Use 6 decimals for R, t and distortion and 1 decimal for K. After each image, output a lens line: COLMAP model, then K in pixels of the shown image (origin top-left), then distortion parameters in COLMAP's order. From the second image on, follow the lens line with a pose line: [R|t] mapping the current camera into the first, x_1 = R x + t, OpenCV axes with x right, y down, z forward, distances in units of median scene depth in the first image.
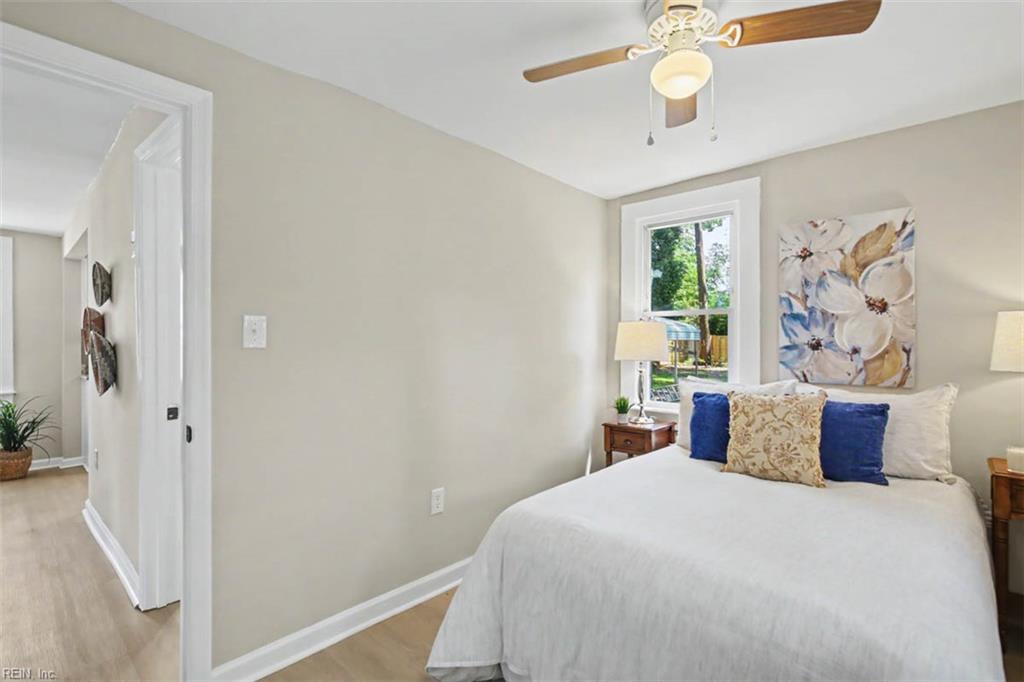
lens RADIAL K [[469.7, 0, 505.1], [0, 469.7, 338.8], [0, 0, 1]] dist [-0.002183, 0.000151]
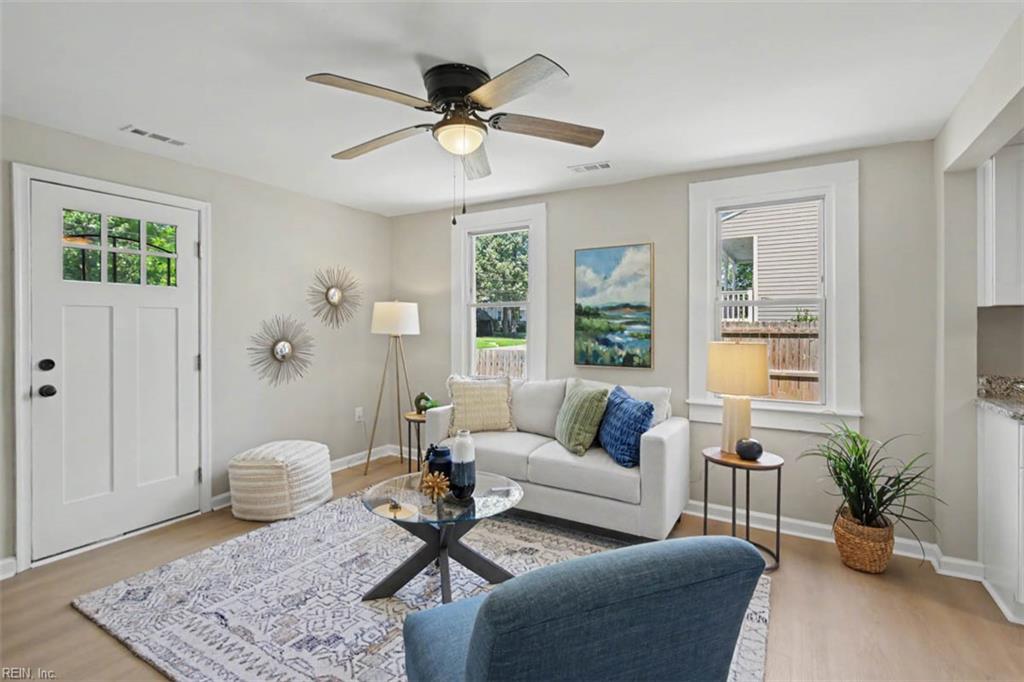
lens RADIAL K [[469.7, 0, 512.2], [0, 469.7, 335.9], [0, 0, 1]] dist [-0.002183, 0.000151]
pose [[0.185704, 0.002710, -0.982602, -0.540474], [-0.007356, 0.999972, 0.001368, 0.015968], [0.982578, 0.006974, 0.185718, 0.449198]]
